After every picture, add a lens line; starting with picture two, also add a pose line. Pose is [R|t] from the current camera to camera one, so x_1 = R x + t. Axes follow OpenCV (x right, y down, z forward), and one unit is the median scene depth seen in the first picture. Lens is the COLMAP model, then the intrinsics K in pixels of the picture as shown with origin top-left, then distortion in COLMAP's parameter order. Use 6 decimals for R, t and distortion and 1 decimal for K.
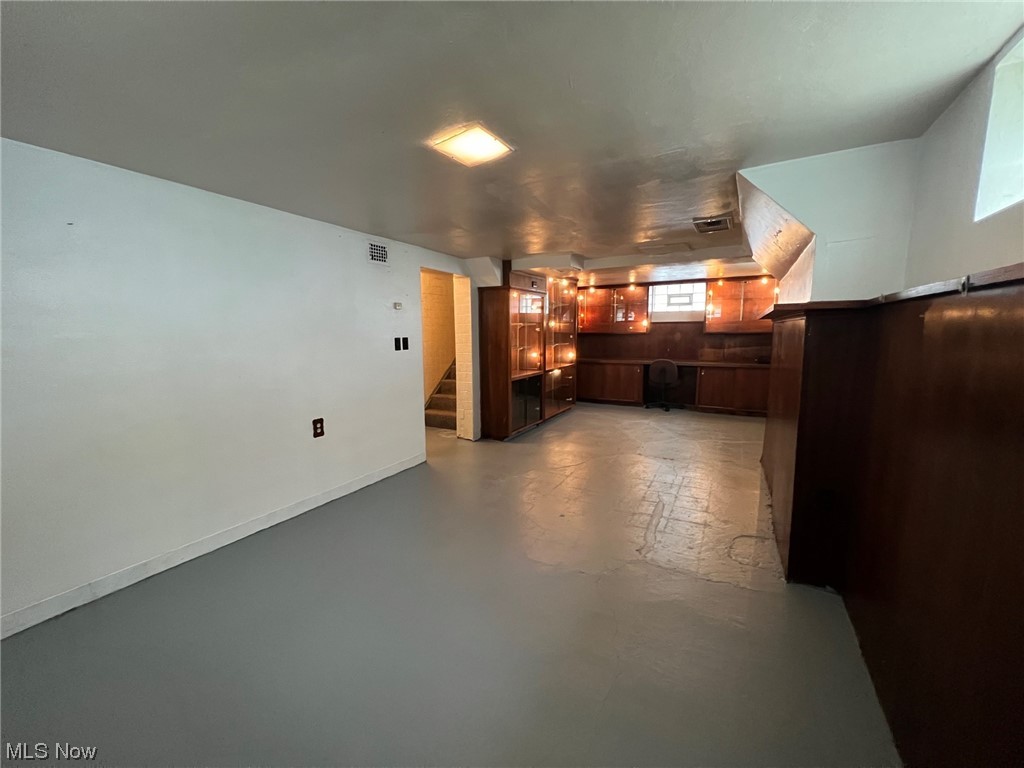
lens RADIAL K [[405.9, 0, 511.7], [0, 405.9, 380.0], [0, 0, 1]] dist [0.001199, -0.000228]
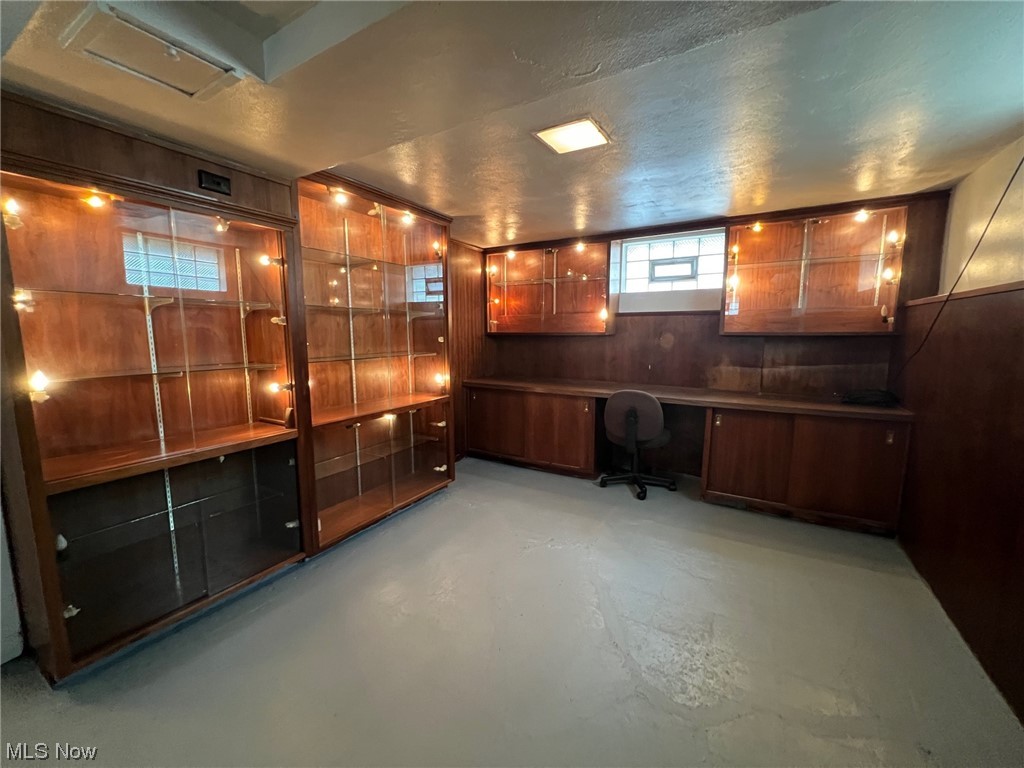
lens RADIAL K [[405.9, 0, 512.0], [0, 405.9, 384.8], [0, 0, 1]] dist [0.001199, -0.000228]
pose [[0.999870, 0.007895, -0.014034, 0.231434], [-0.007814, 0.999953, 0.005800, -0.056082], [0.014079, -0.005690, 0.999885, 0.509475]]
